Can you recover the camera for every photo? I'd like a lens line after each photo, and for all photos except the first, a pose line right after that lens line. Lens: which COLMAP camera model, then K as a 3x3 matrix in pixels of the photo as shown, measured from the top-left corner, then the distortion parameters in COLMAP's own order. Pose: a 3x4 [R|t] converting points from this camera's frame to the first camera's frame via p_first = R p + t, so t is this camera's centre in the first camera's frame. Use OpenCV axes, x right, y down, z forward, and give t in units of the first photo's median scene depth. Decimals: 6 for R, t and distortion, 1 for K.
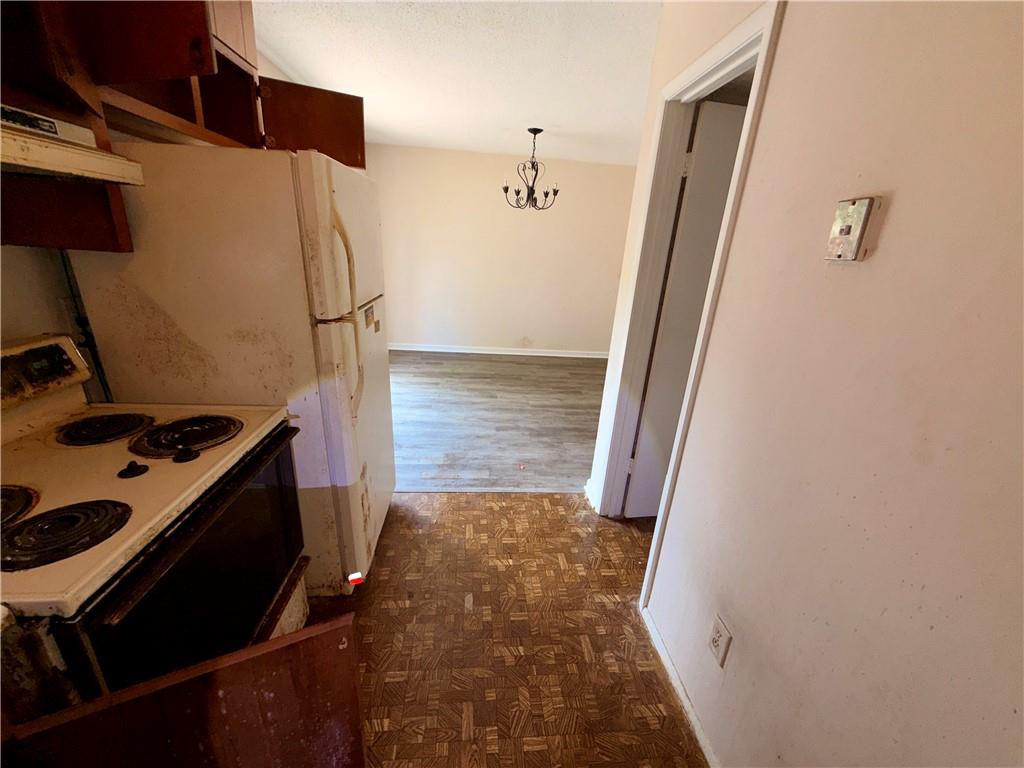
lens RADIAL K [[406.9, 0, 511.9], [0, 406.9, 386.5], [0, 0, 1]] dist [0.000298, -0.000635]
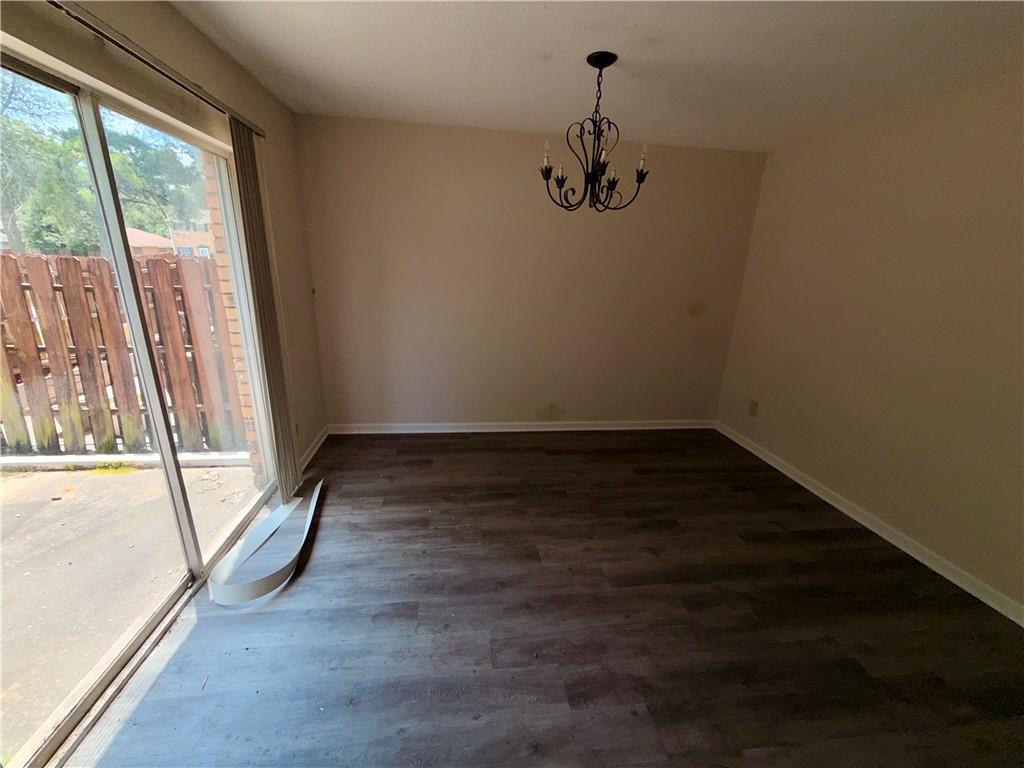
lens RADIAL K [[406.9, 0, 510.0], [0, 406.9, 386.6], [0, 0, 1]] dist [0.000298, -0.000635]
pose [[0.998476, -0.037669, 0.040337, -0.096902], [0.039233, 0.998480, -0.038710, -0.194364], [-0.038817, 0.040233, 0.998436, 0.499658]]
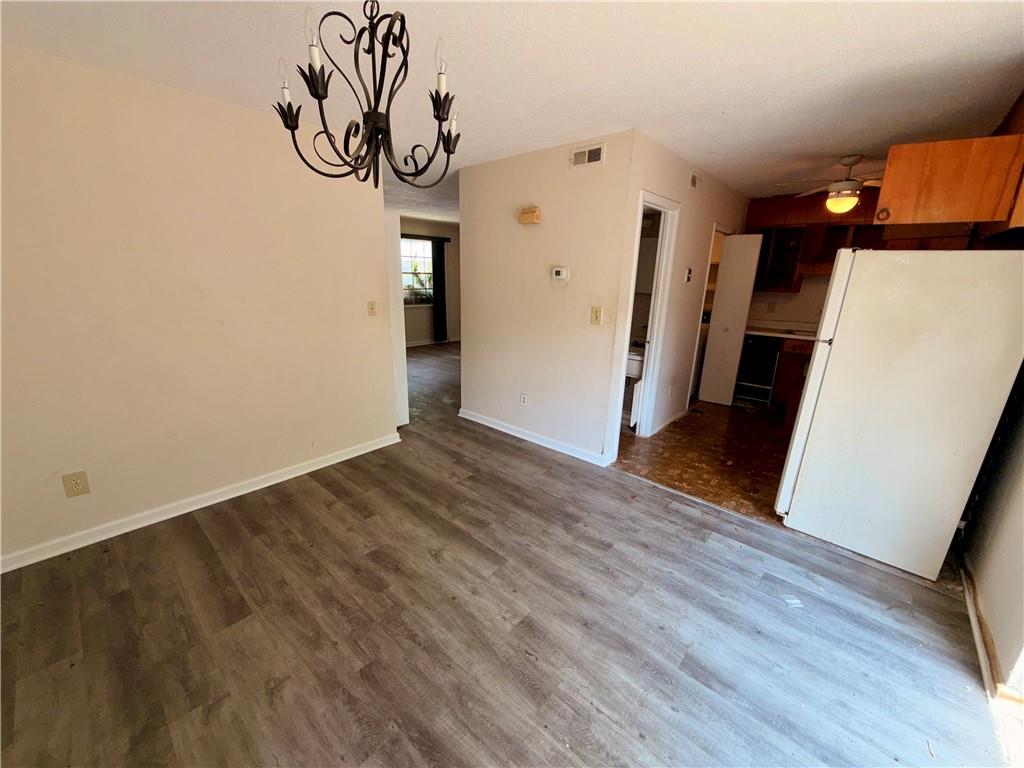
lens RADIAL K [[406.9, 0, 509.8], [0, 406.9, 387.0], [0, 0, 1]] dist [0.000298, -0.000635]
pose [[-0.683104, -0.271463, 0.677995, -0.289731], [0.183100, 0.835042, 0.518824, -0.470483], [-0.706996, 0.478552, -0.520716, 1.226773]]
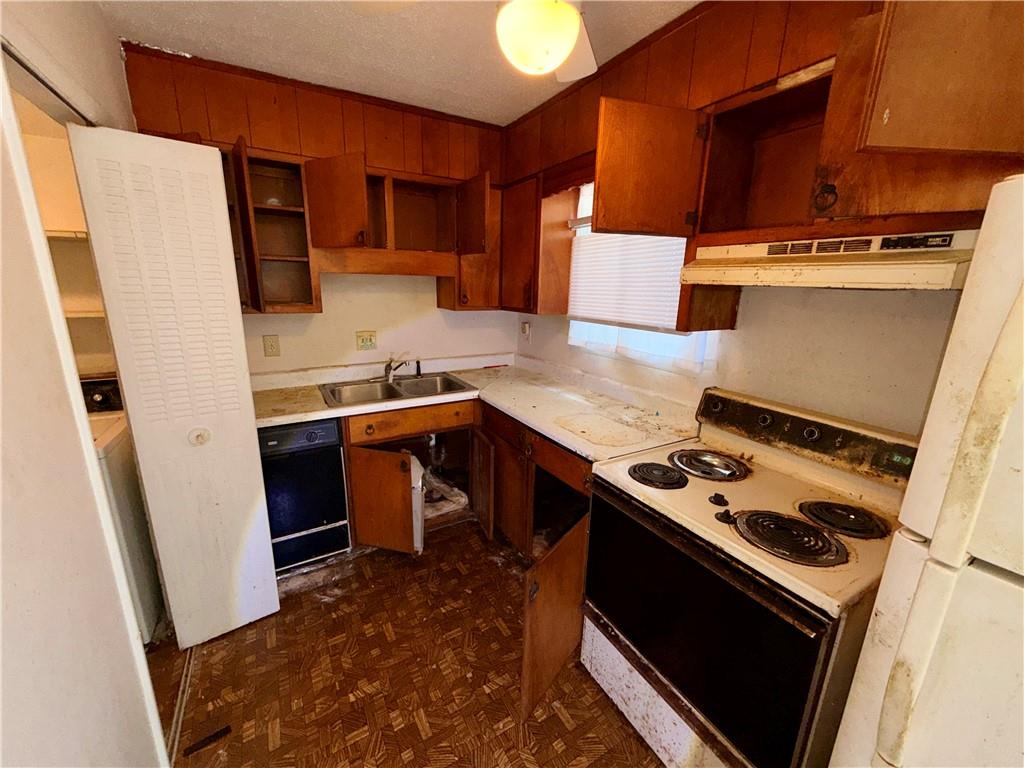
lens RADIAL K [[406.9, 0, 509.1], [0, 406.9, 384.6], [0, 0, 1]] dist [0.000298, -0.000635]
pose [[-0.901211, 0.024090, -0.432711, 0.058475], [-0.216964, 0.839243, 0.498595, -0.154963], [0.375161, 0.543222, -0.751108, 0.388621]]
